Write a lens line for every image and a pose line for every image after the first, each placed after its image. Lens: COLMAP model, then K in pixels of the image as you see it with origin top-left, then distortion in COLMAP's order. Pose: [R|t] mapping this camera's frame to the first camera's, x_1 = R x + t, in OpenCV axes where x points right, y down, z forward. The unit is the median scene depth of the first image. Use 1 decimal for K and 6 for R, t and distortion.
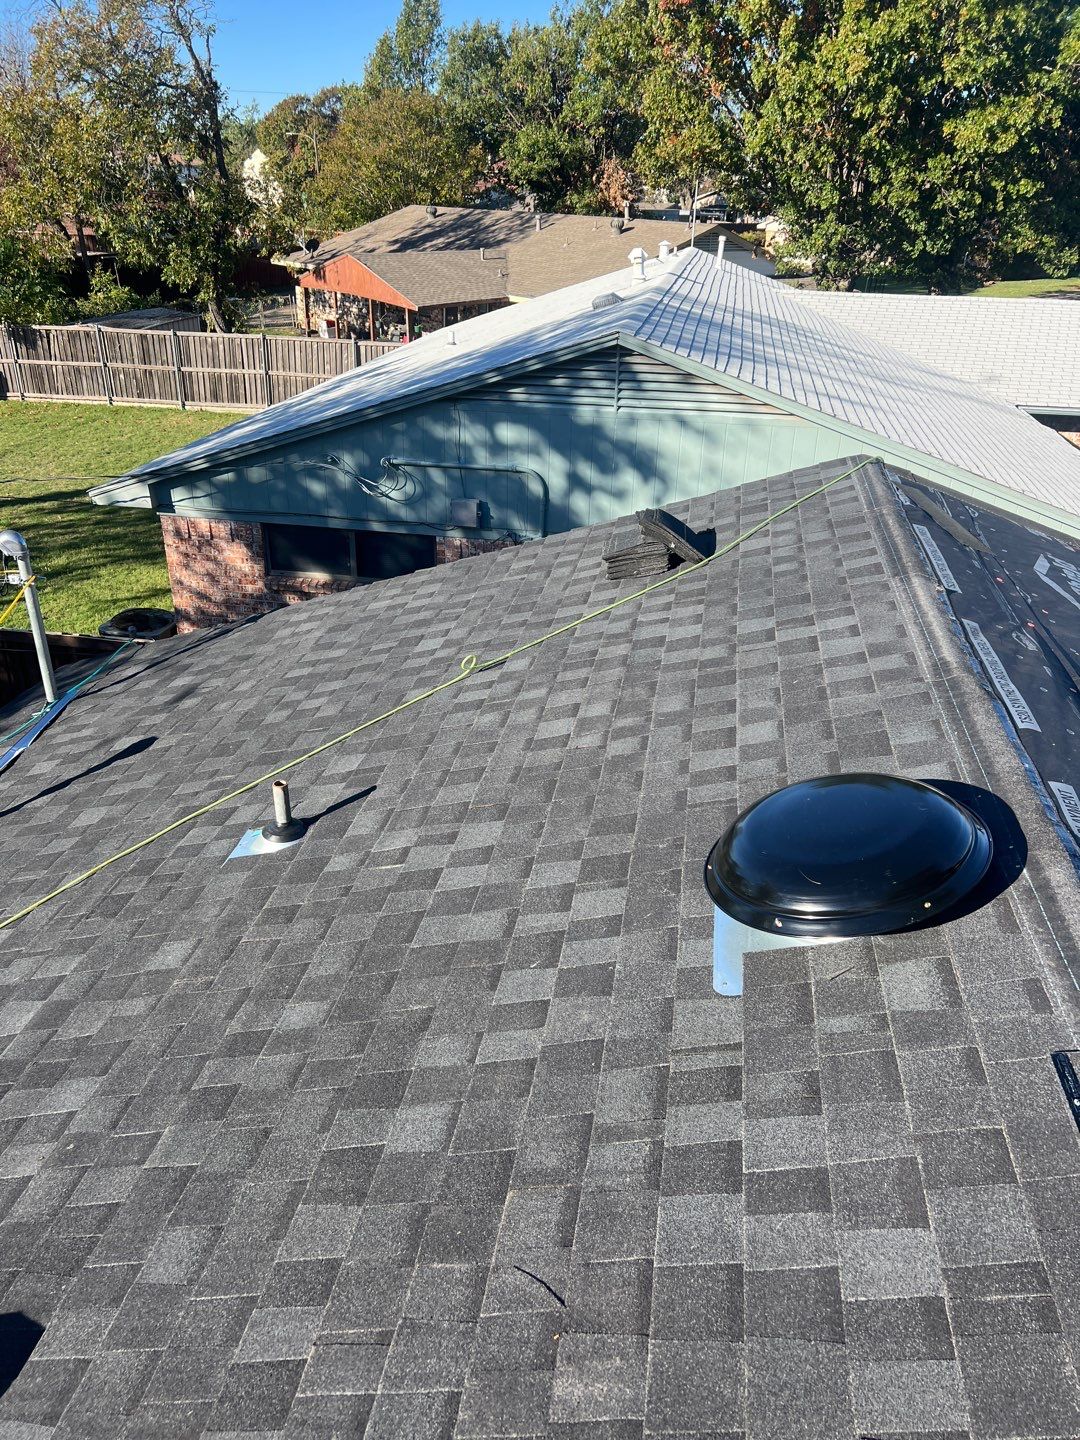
lens RADIAL K [[1078.7, 0, 540.0], [0, 1078.7, 720.0], [0, 0, 1]] dist [0.052875, -0.048686]
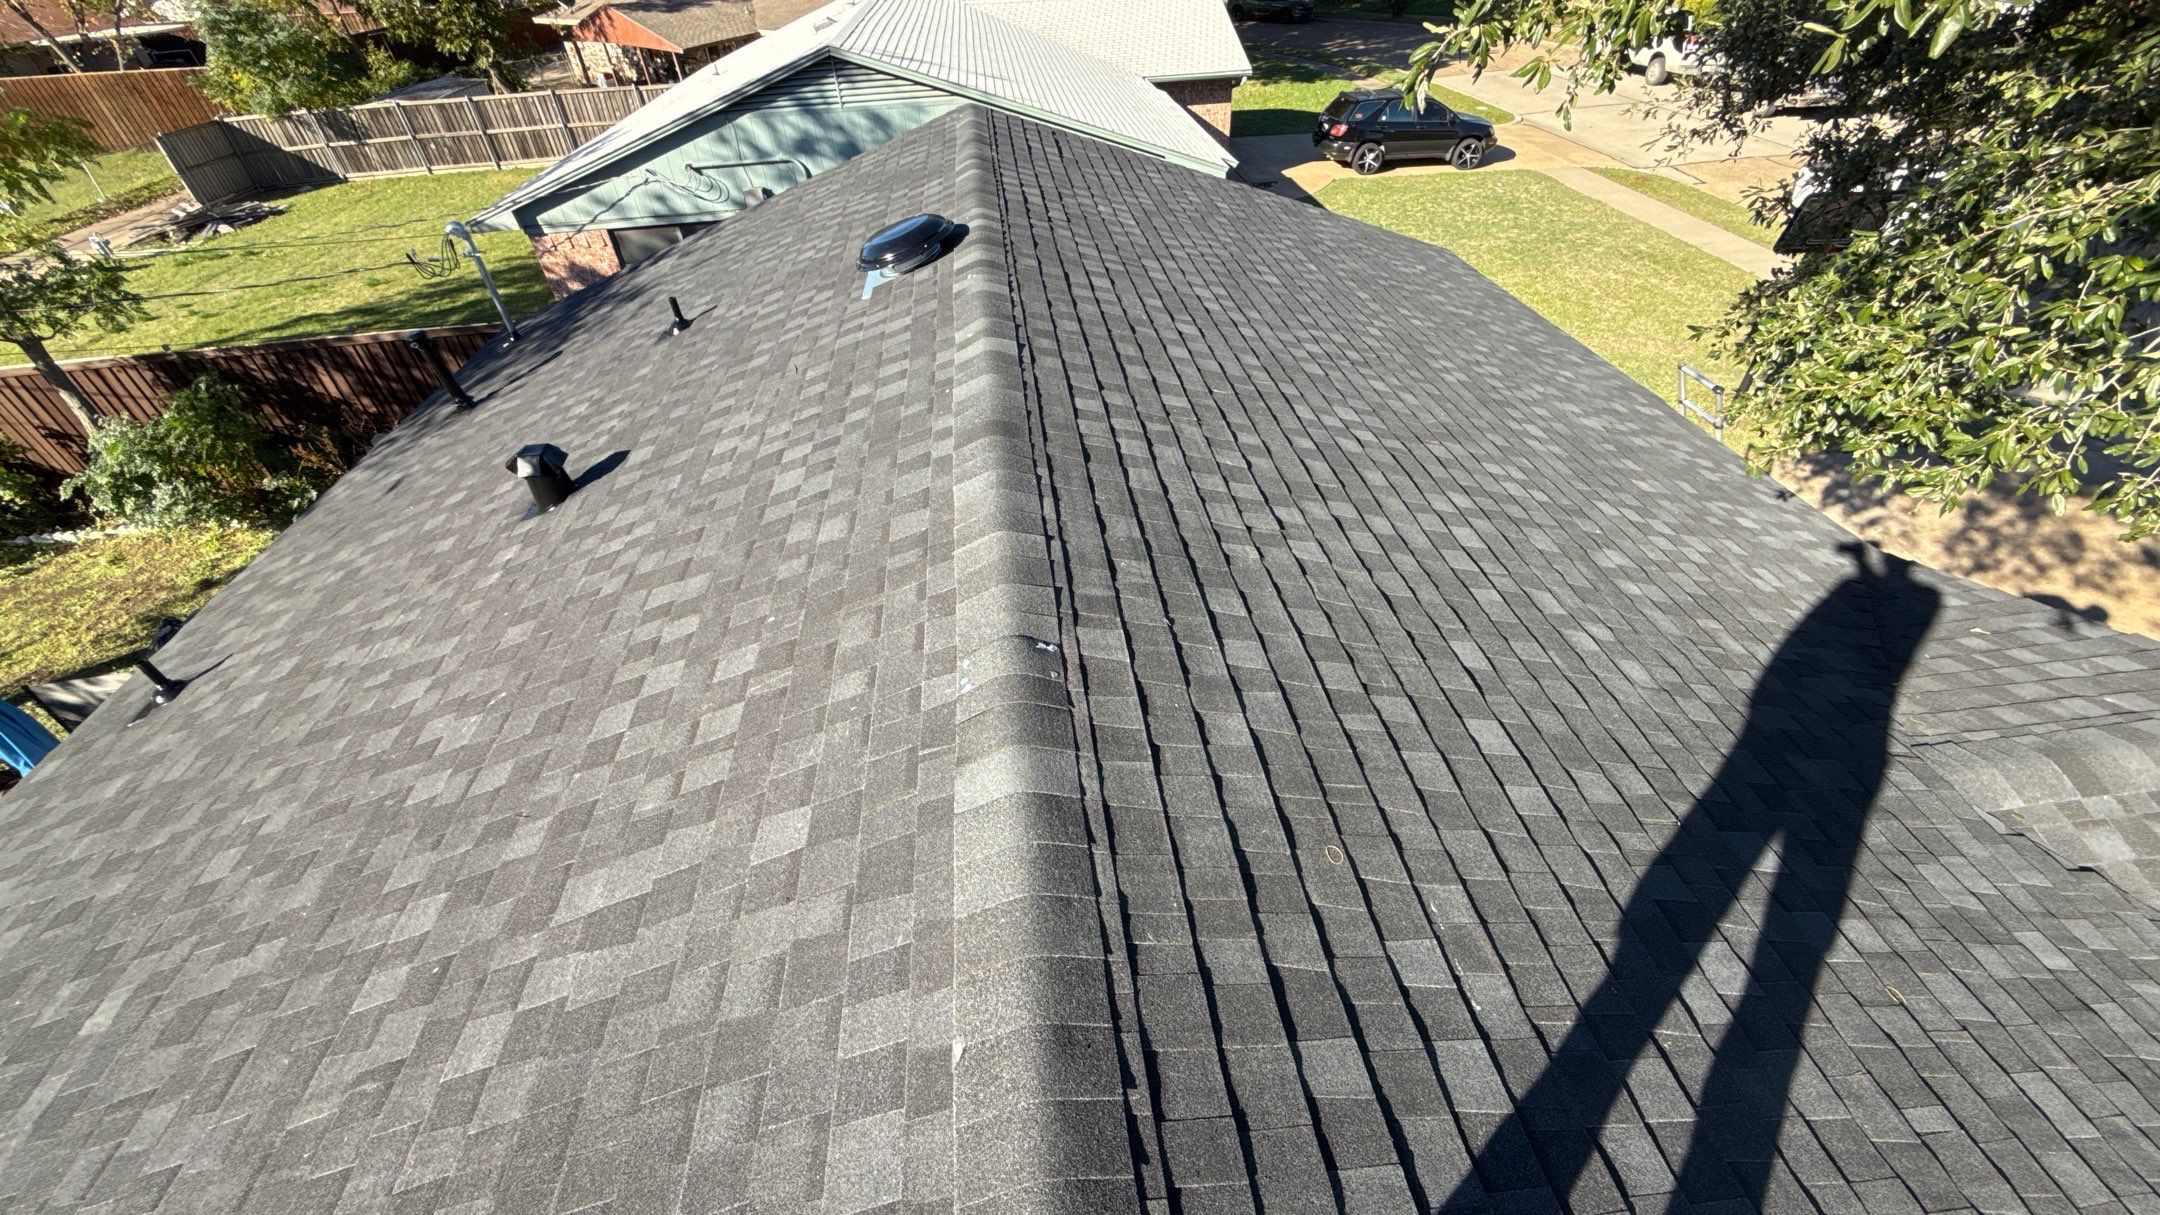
lens RADIAL K [[858.5, 0, 1080.0], [0, 858.5, 607.5], [0, 0, 1]] dist [0.001314, -0.000291]
pose [[0.960787, -0.221749, 0.166483, 0.095677], [0.177503, 0.953106, 0.245116, 0.337688], [-0.213030, -0.205953, 0.955092, -0.795081]]
